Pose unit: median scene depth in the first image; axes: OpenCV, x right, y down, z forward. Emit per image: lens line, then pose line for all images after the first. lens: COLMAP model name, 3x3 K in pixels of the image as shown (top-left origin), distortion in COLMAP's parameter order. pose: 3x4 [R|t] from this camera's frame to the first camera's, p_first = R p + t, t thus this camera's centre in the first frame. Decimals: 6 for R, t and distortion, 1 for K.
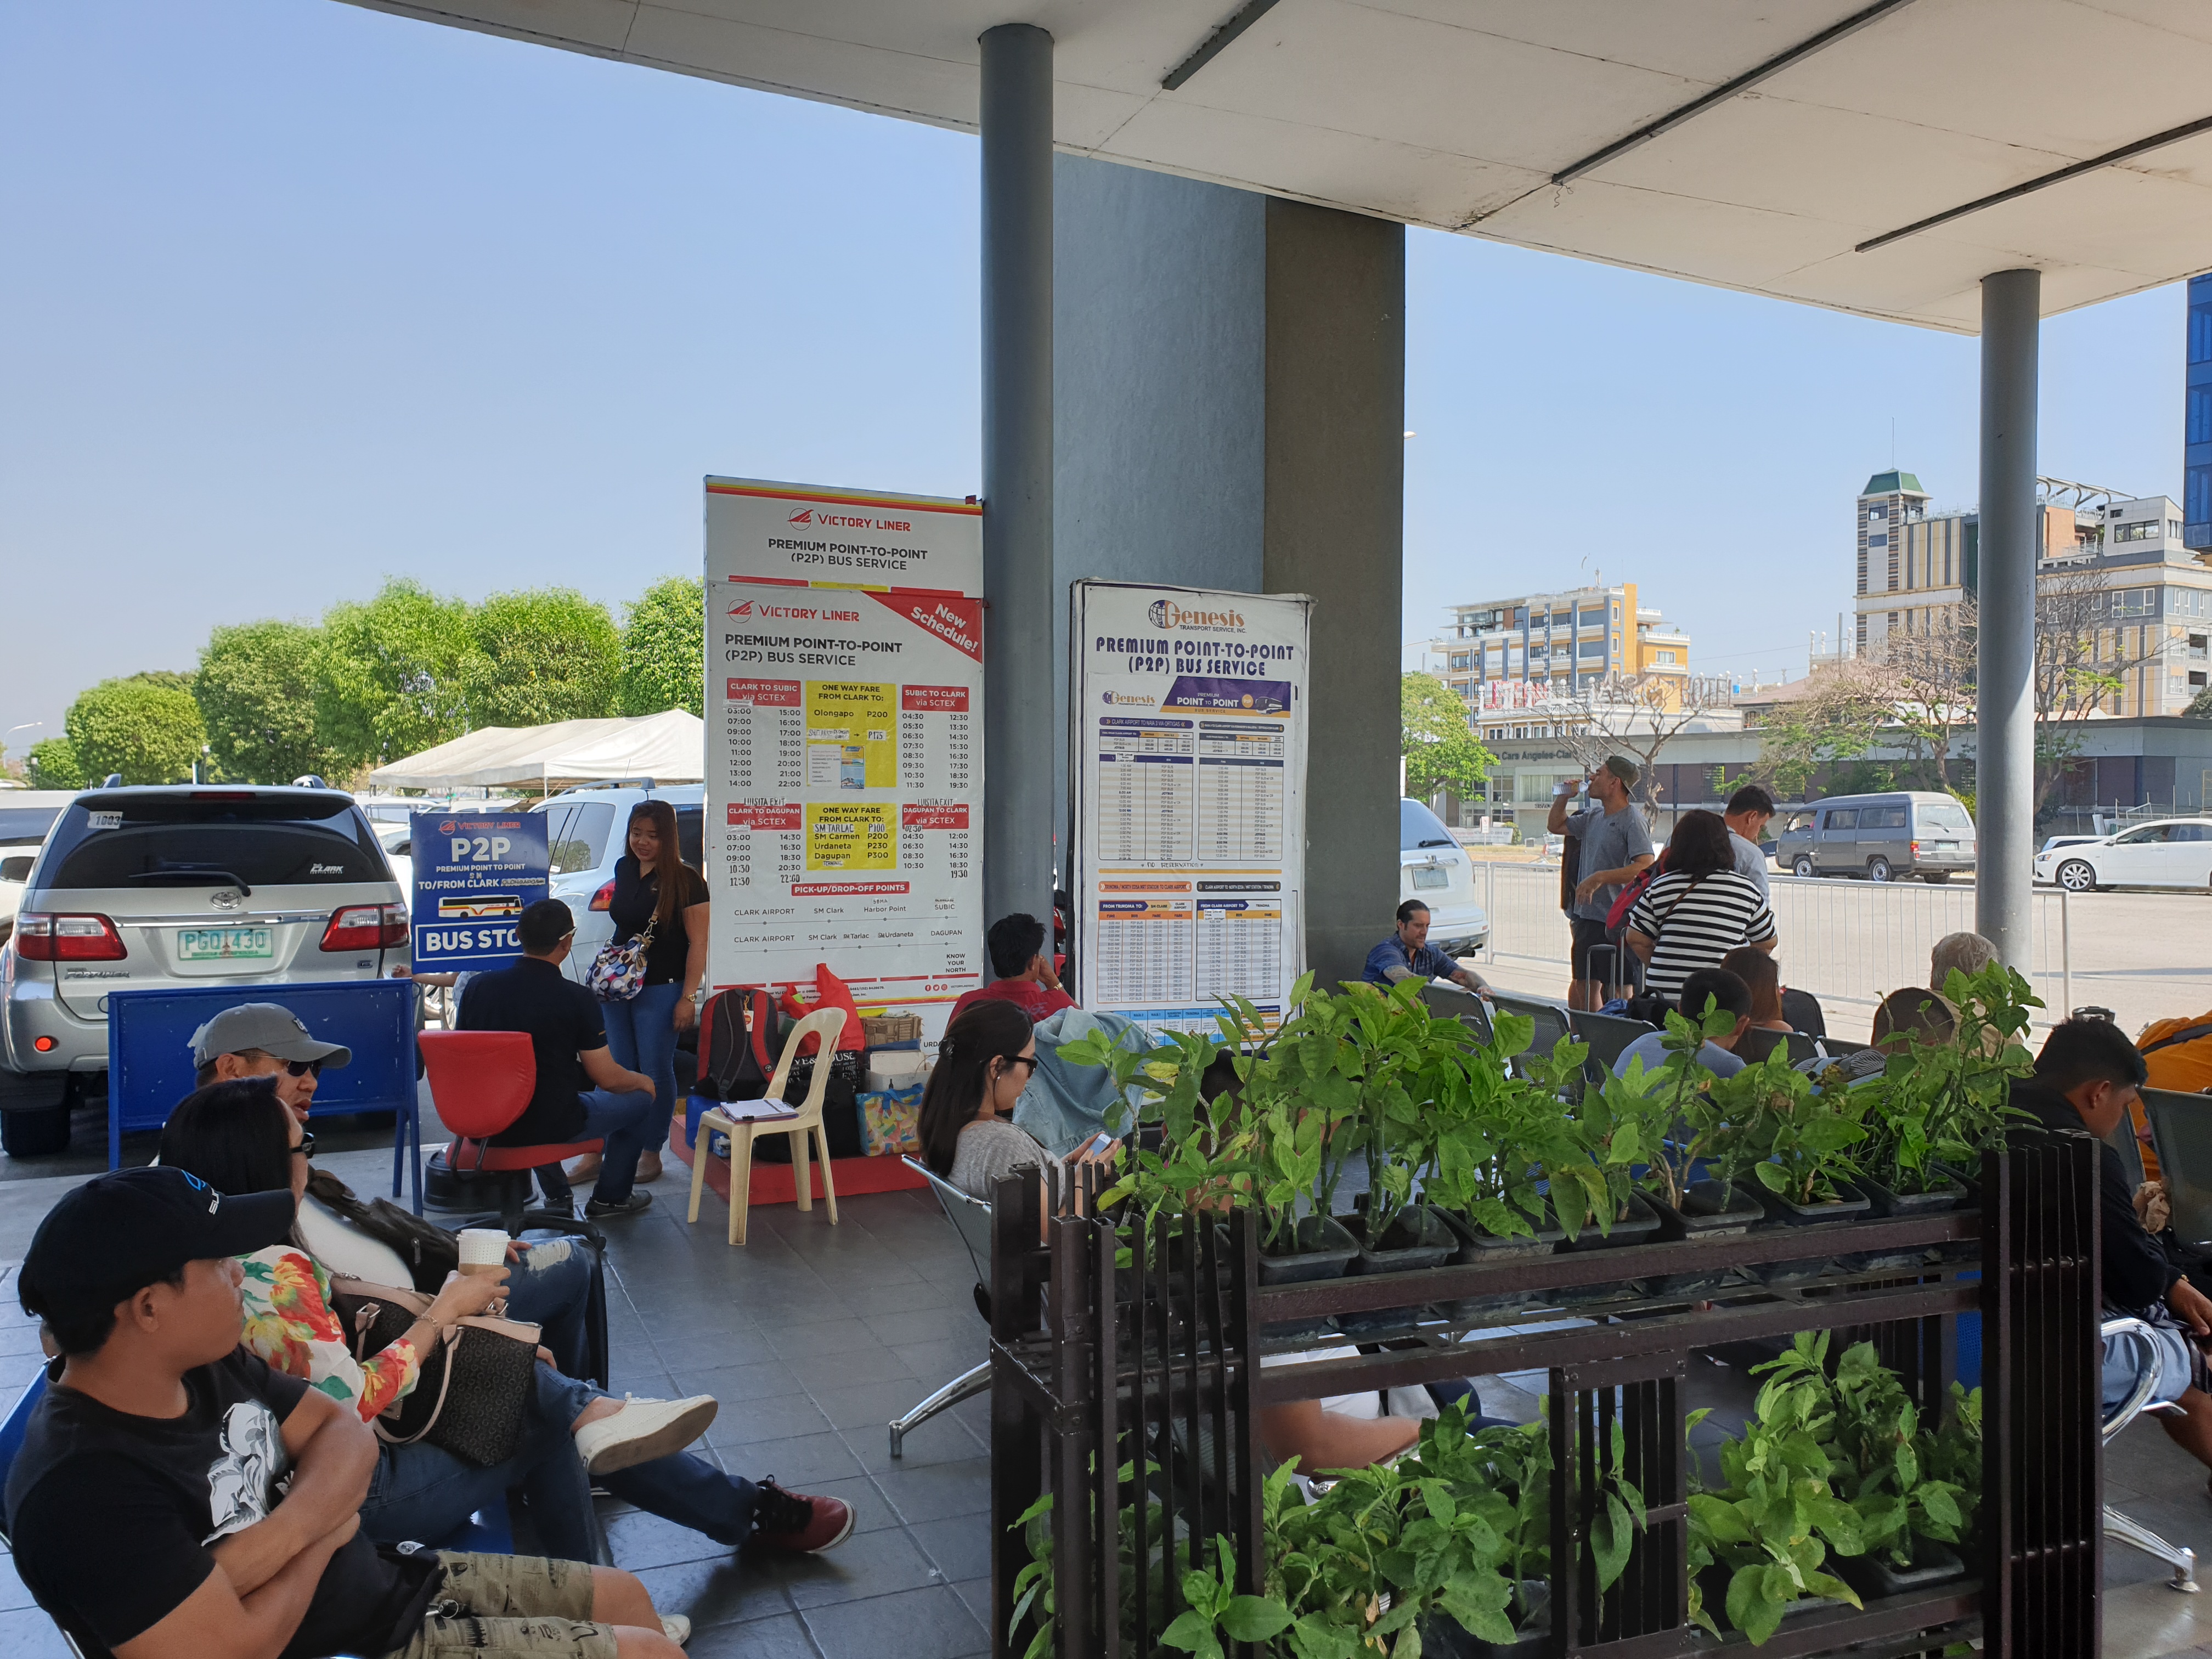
lens RADIAL K [[1747.5, 0, 1103.9], [0, 1747.5, 833.5], [0, 0, 1]] dist [0.050043, -0.036188]
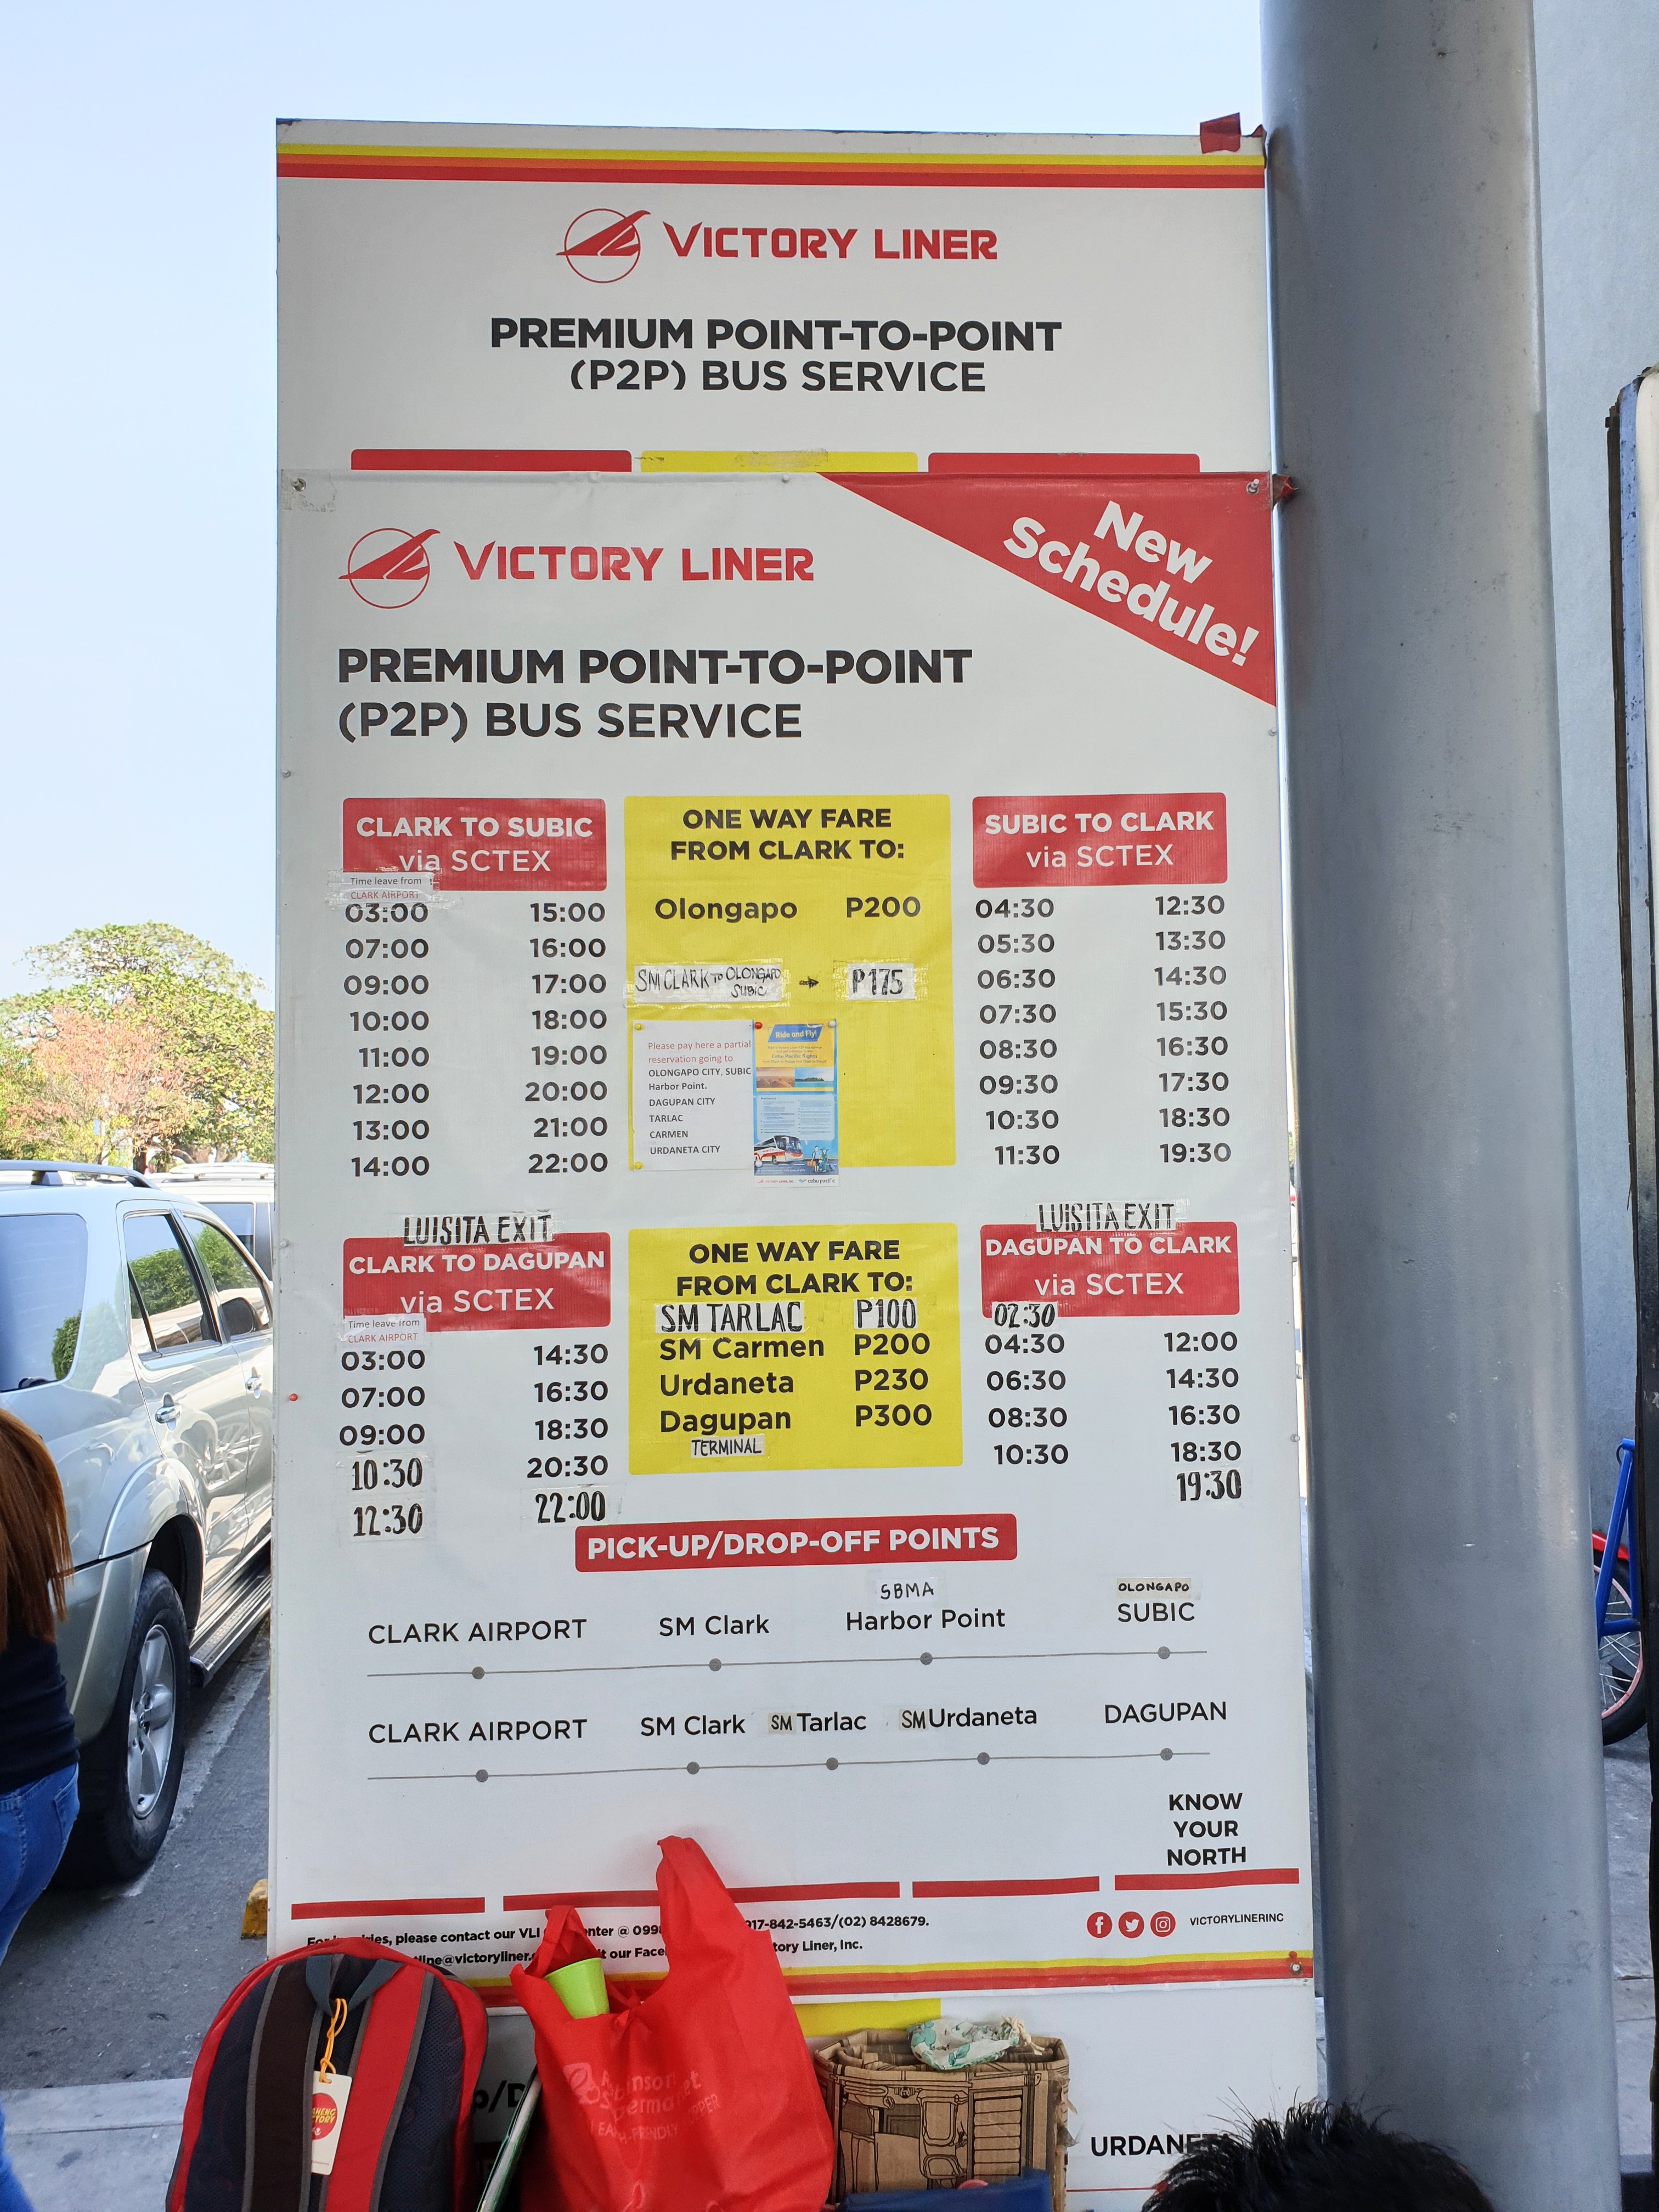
lens RADIAL K [[1747.5, 0, 830.0], [0, 1747.5, 1095.4], [0, 0, 1]] dist [0.050043, -0.036188]
pose [[0.925933, -0.036428, -0.375927, -0.033413], [0.015613, 0.998179, -0.058269, -0.021507], [0.377365, 0.048084, 0.924815, 0.728425]]
